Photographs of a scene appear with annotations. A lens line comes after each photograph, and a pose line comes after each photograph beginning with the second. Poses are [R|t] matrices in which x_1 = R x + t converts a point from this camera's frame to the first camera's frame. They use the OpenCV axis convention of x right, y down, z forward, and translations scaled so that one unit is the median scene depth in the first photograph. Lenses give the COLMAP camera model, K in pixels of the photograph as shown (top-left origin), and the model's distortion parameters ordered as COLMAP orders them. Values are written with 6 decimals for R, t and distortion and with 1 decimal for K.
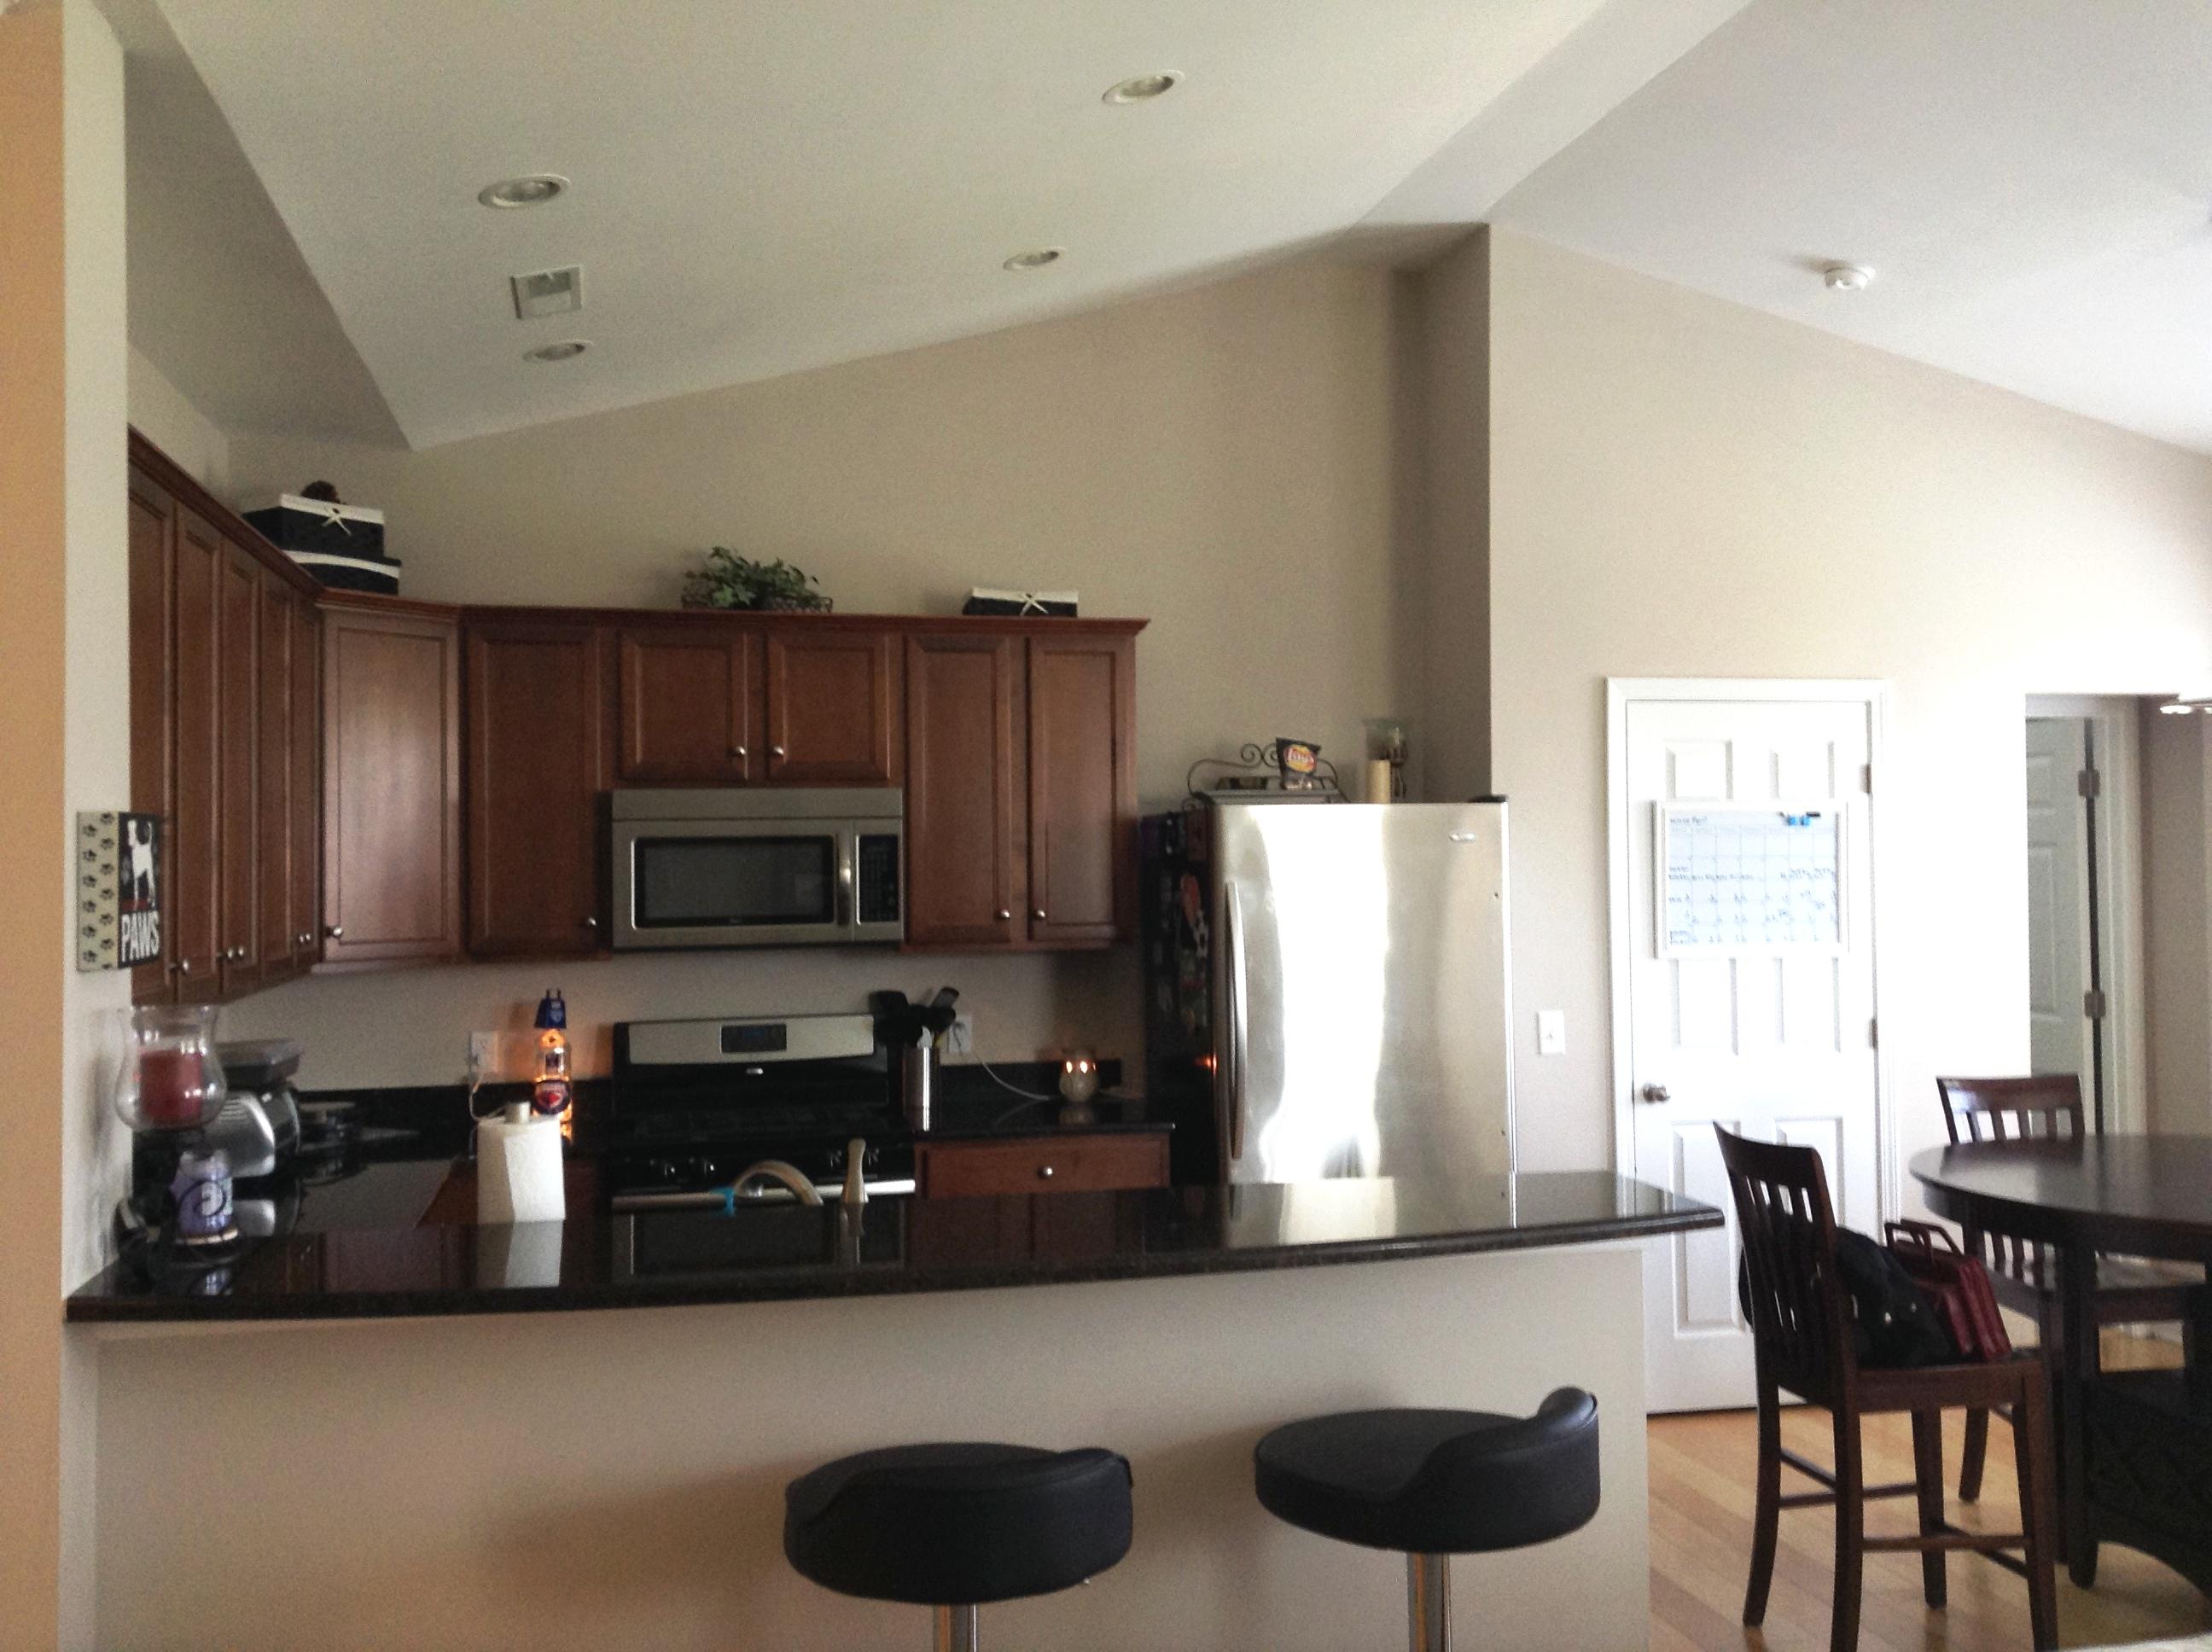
lens RADIAL K [[2042.8, 0, 1106.0], [0, 2042.8, 826.0], [0, 0, 1]] dist [0.152228, -0.264139]
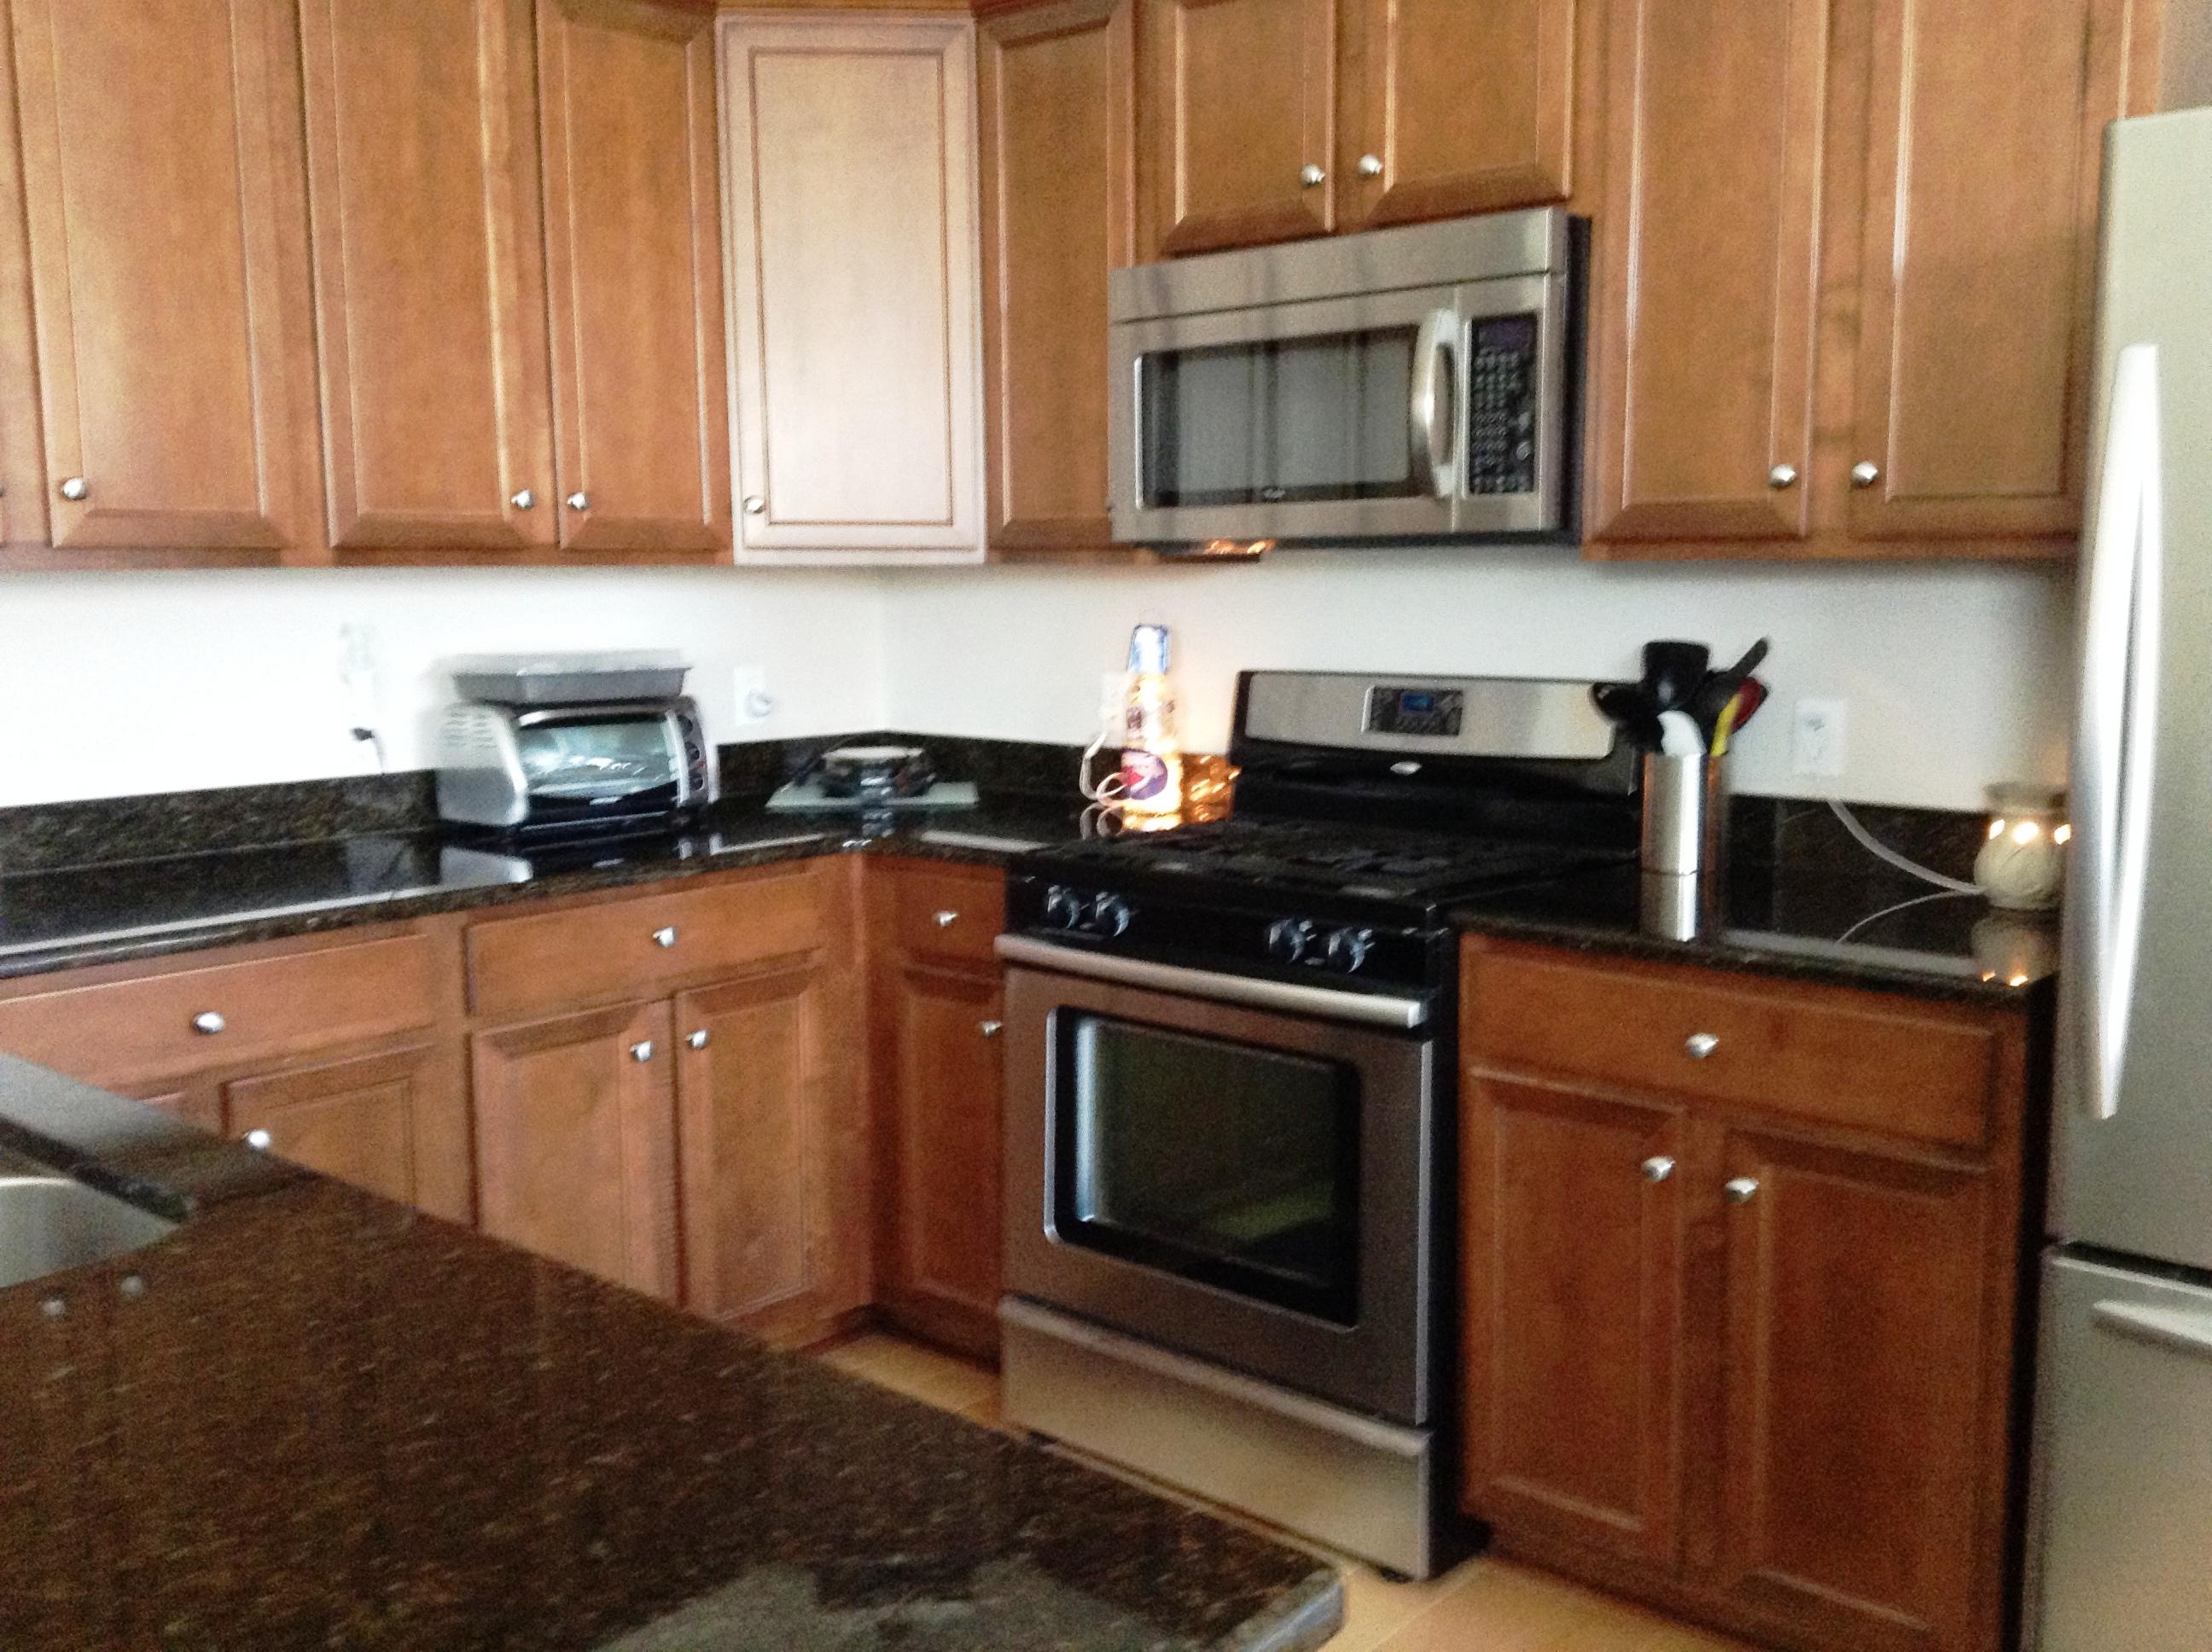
lens RADIAL K [[2042.8, 0, 1106.0], [0, 2042.8, 826.0], [0, 0, 1]] dist [0.152228, -0.264139]
pose [[0.560524, 0.115825, -0.819998, 0.257225], [0.014550, 0.988641, 0.149592, 0.050434], [0.828010, -0.095781, 0.552472, 0.632523]]
